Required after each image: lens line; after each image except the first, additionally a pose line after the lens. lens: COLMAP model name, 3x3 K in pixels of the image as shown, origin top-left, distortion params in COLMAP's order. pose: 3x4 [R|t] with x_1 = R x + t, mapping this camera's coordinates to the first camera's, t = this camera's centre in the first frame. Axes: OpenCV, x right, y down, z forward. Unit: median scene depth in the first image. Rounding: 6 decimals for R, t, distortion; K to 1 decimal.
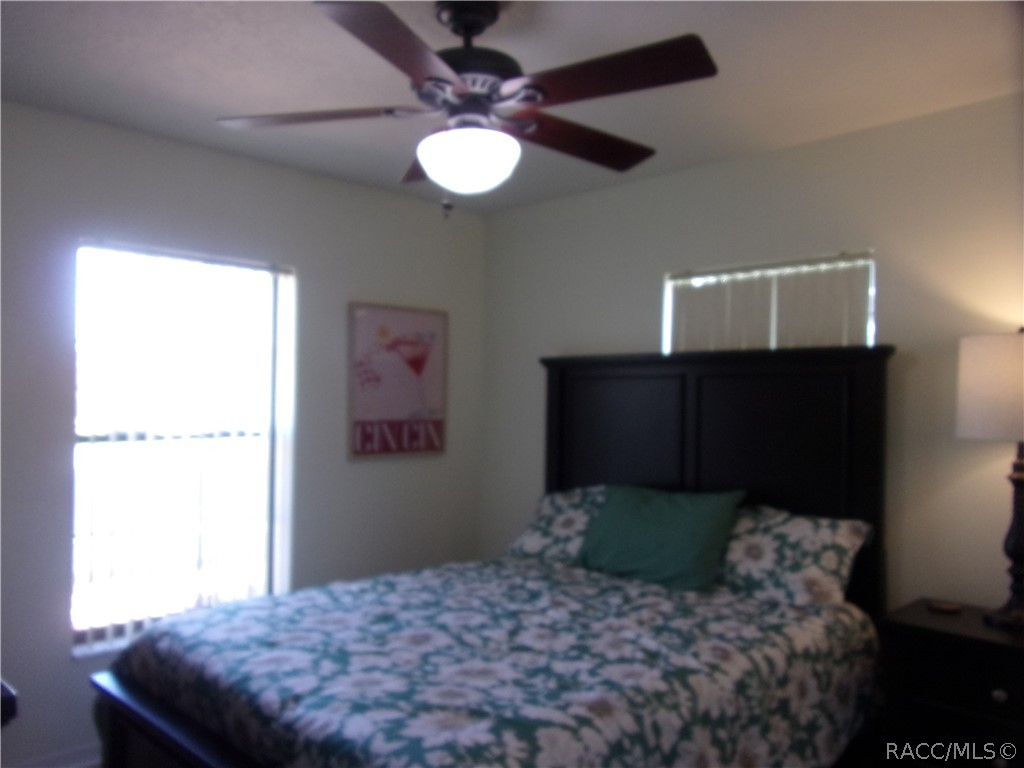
lens RADIAL K [[817.2, 0, 511.6], [0, 817.2, 420.1], [0, 0, 1]] dist [-0.006012, -0.007244]
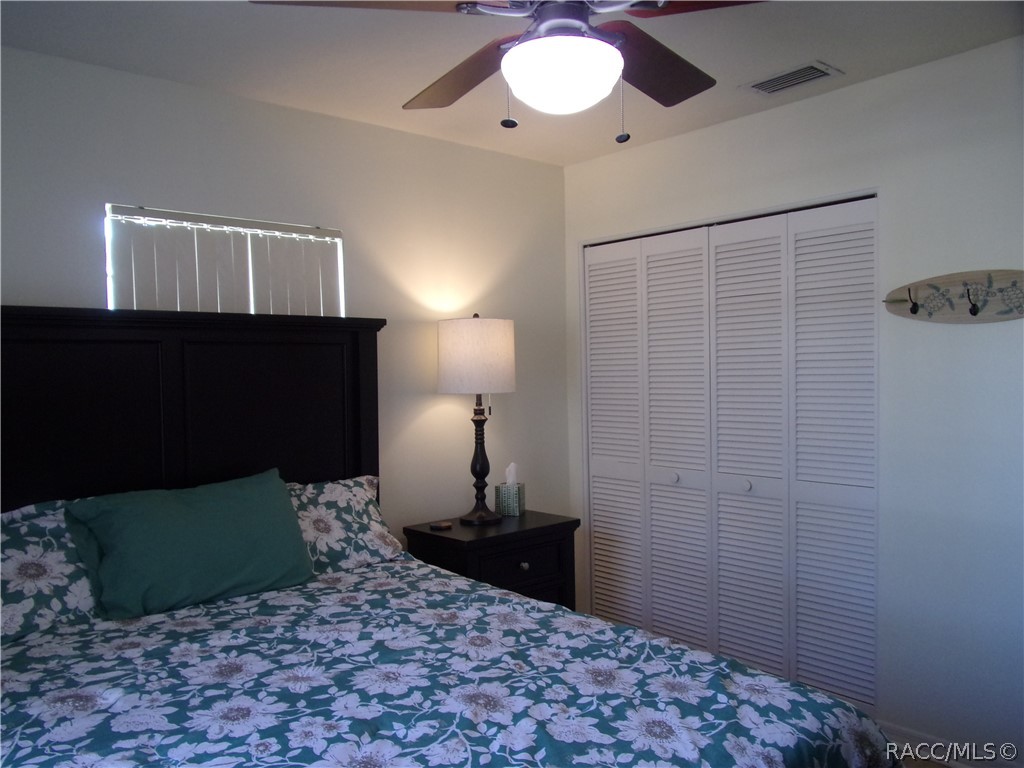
lens RADIAL K [[794.2, 0, 512.0], [0, 794.2, 384.0], [0, 0, 1]] dist [0.019442, -0.037845]
pose [[0.049474, -0.040624, 0.997949, -0.619526], [0.038506, 0.998507, 0.038738, -0.033540], [-0.998033, 0.036510, 0.050965, 0.714530]]
